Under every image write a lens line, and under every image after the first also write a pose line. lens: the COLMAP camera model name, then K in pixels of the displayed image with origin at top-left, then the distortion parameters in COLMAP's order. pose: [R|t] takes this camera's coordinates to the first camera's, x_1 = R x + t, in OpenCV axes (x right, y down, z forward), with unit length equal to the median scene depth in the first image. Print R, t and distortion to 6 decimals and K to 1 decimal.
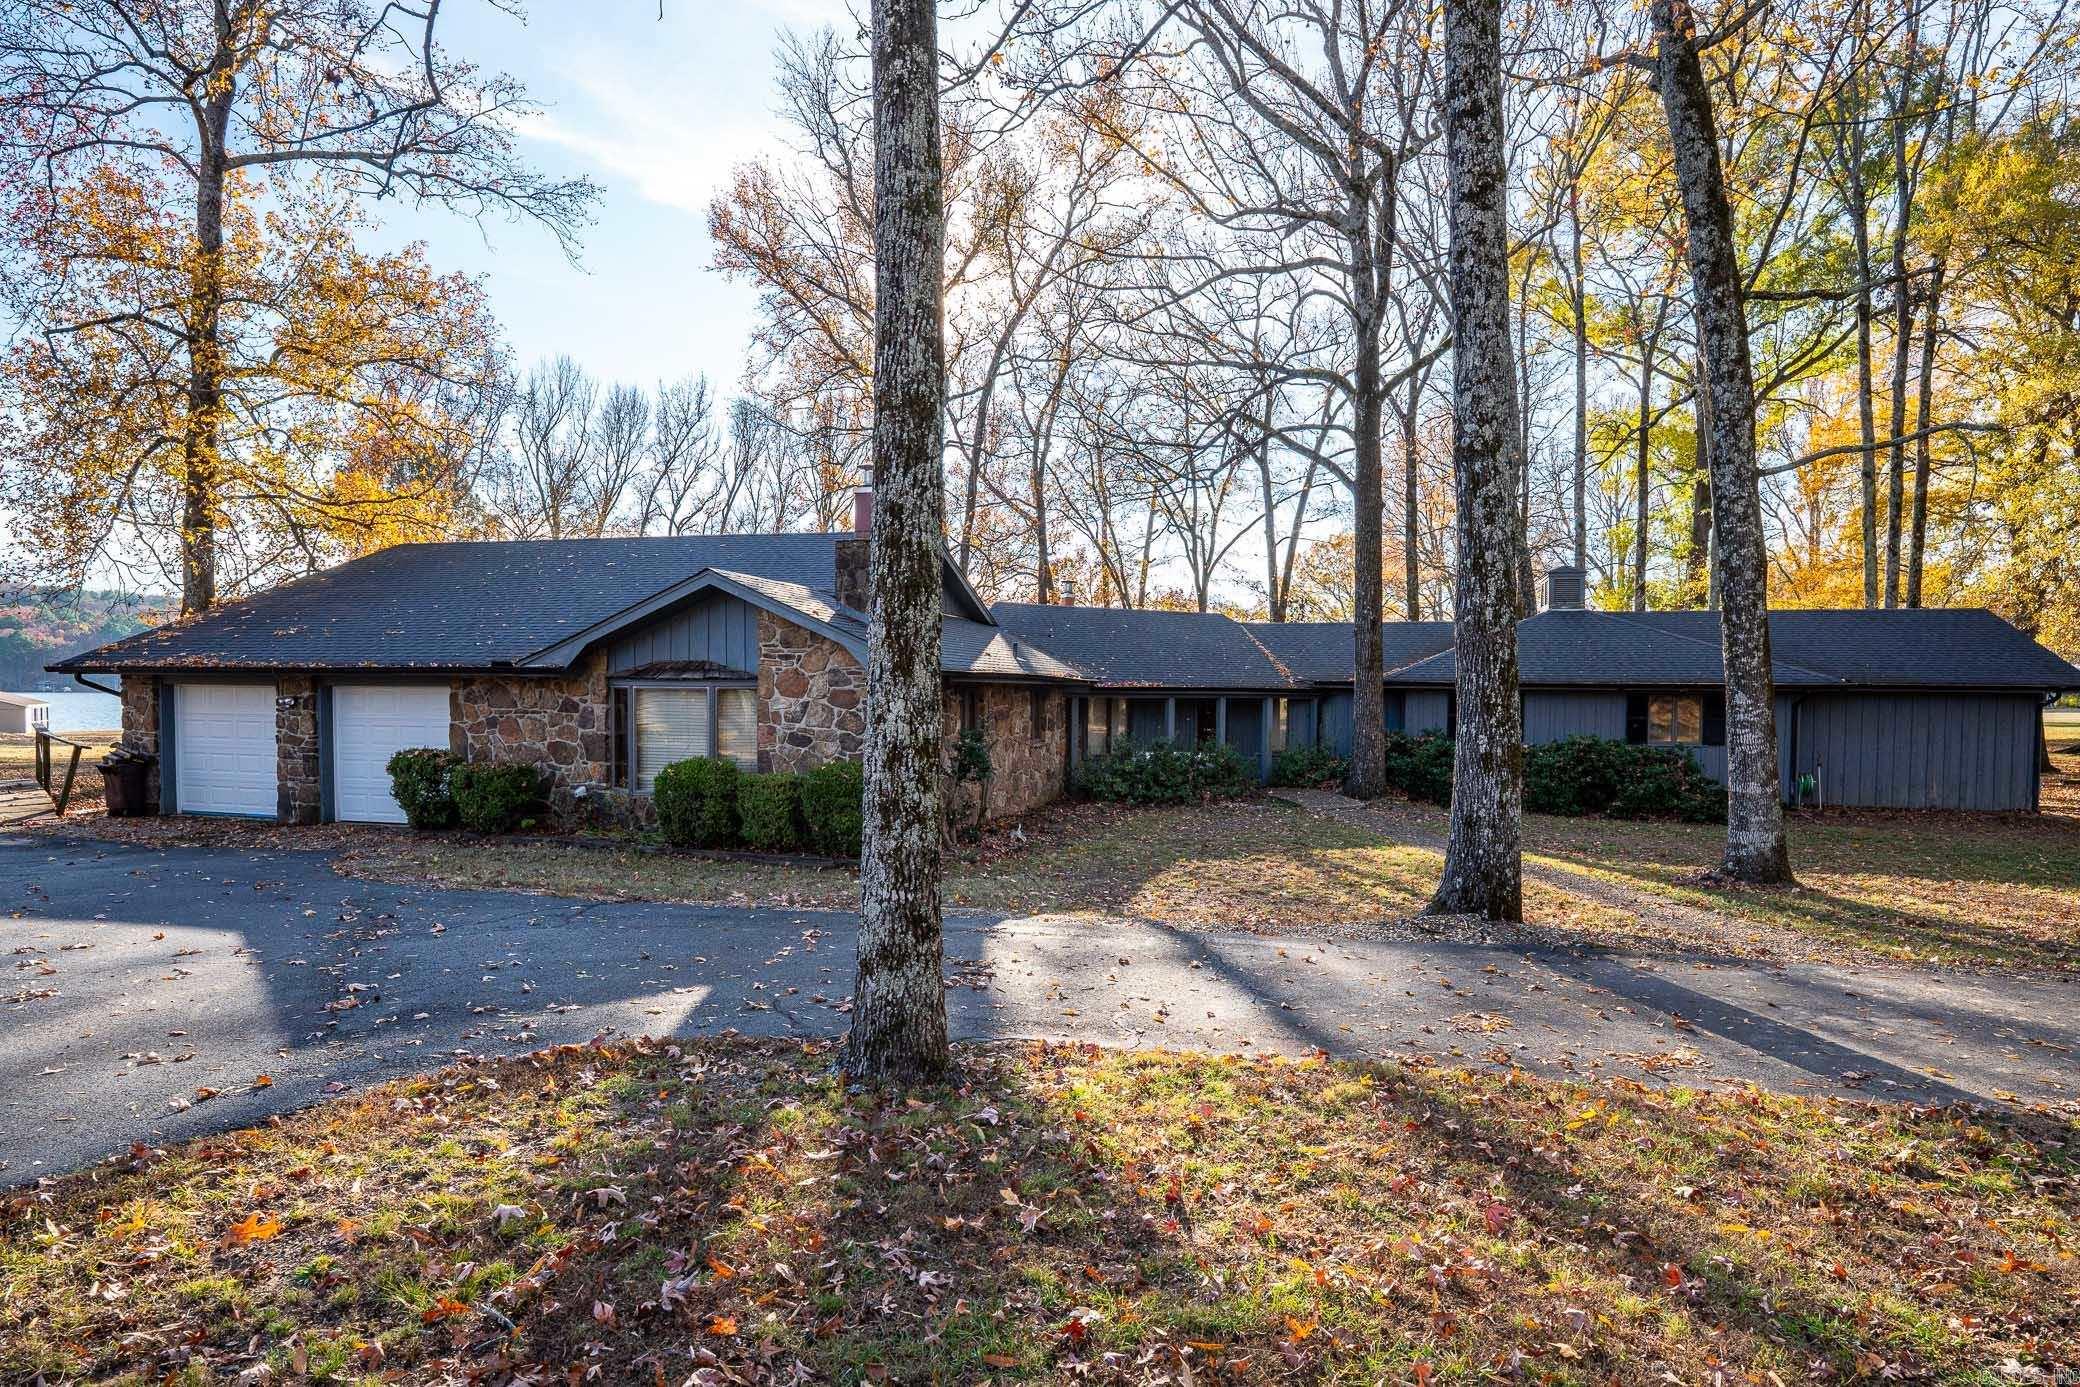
lens RADIAL K [[1025.6, 0, 1039.2], [0, 1025.6, 710.1], [0, 0, 1]] dist [-0.001353, 0.000339]
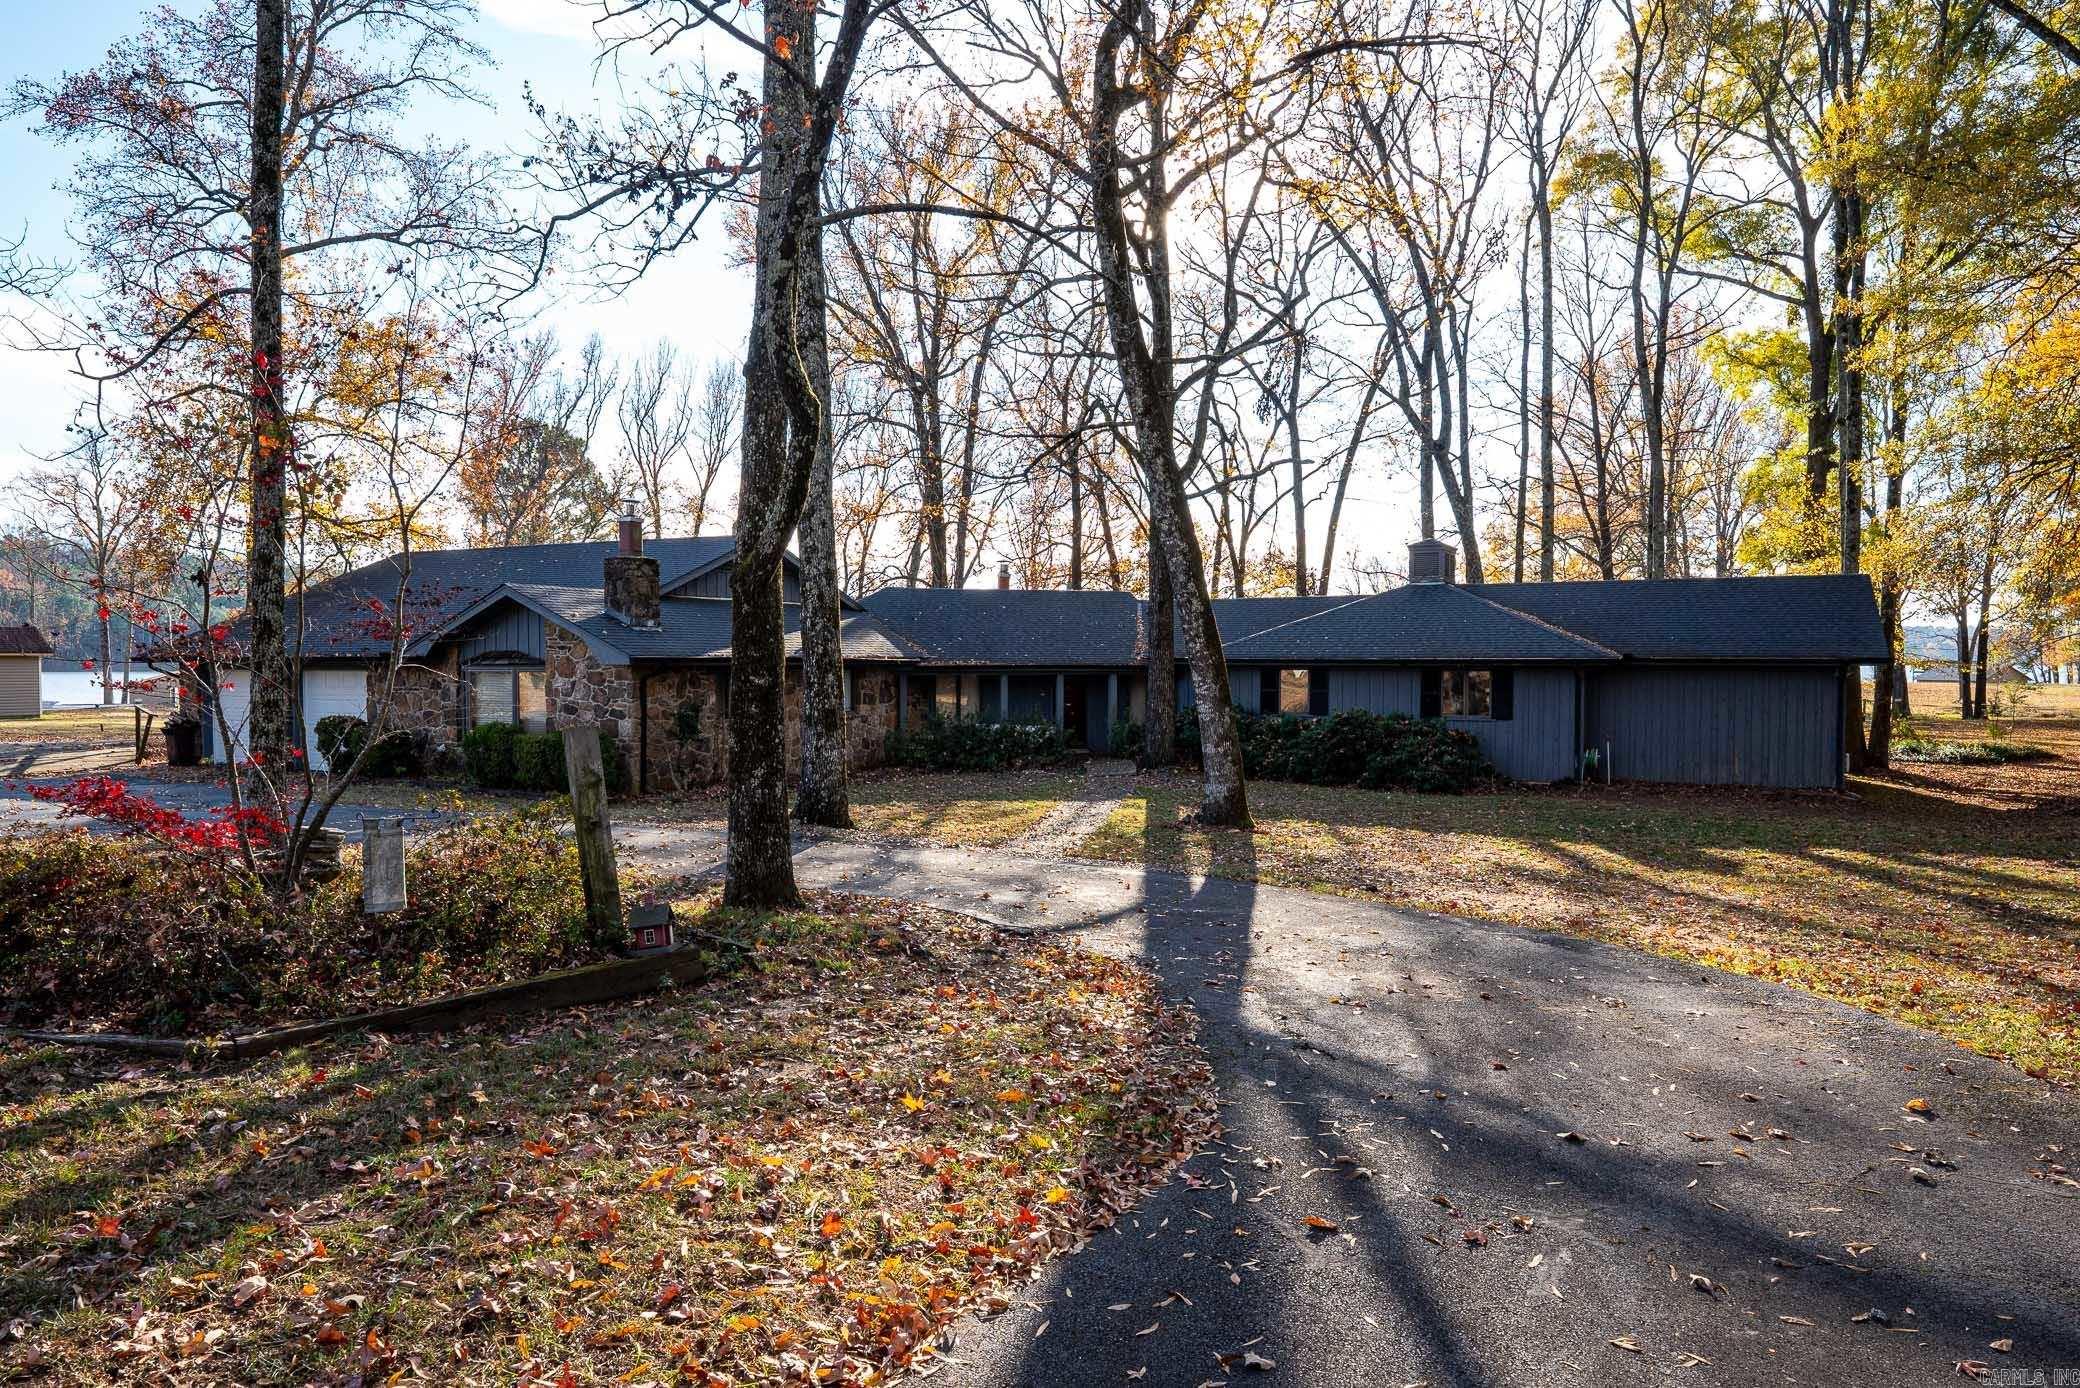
lens RADIAL K [[1254.3, 0, 1040.8], [0, 1254.3, 680.0], [0, 0, 1]] dist [0.009332, 0.001379]
pose [[0.973134, -0.003822, -0.230206, 0.512532], [0.002685, 0.999983, -0.005255, 0.000469], [0.230222, 0.004495, 0.973128, -0.314221]]
